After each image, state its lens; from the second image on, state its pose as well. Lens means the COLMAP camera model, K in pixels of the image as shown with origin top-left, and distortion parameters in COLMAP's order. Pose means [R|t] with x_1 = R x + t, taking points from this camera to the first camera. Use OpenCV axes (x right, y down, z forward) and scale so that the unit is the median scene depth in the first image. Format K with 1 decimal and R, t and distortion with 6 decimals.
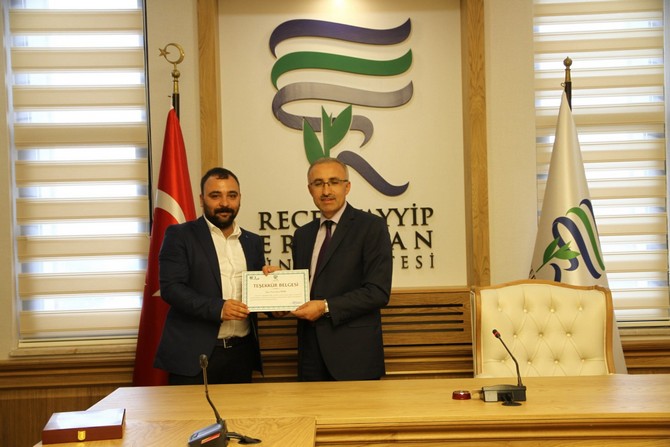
lens RADIAL K [[959.0, 0, 335.0], [0, 959.0, 223.5], [0, 0, 1]] dist [0.131000, 0.075495]
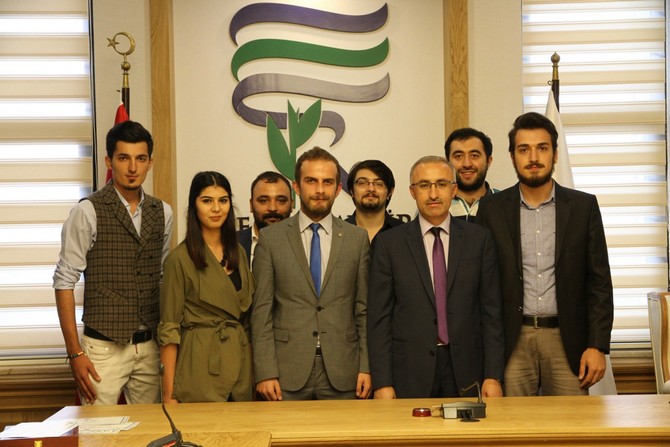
lens RADIAL K [[1253.0, 0, 335.0], [0, 1253.0, 223.5], [0, 0, 1]] dist [0.229935, -0.080953]
pose [[0.999868, 0.008227, 0.013989, 0.015553], [-0.008258, 0.999964, 0.002163, -0.010387], [-0.013970, -0.002279, 0.999900, -0.181354]]
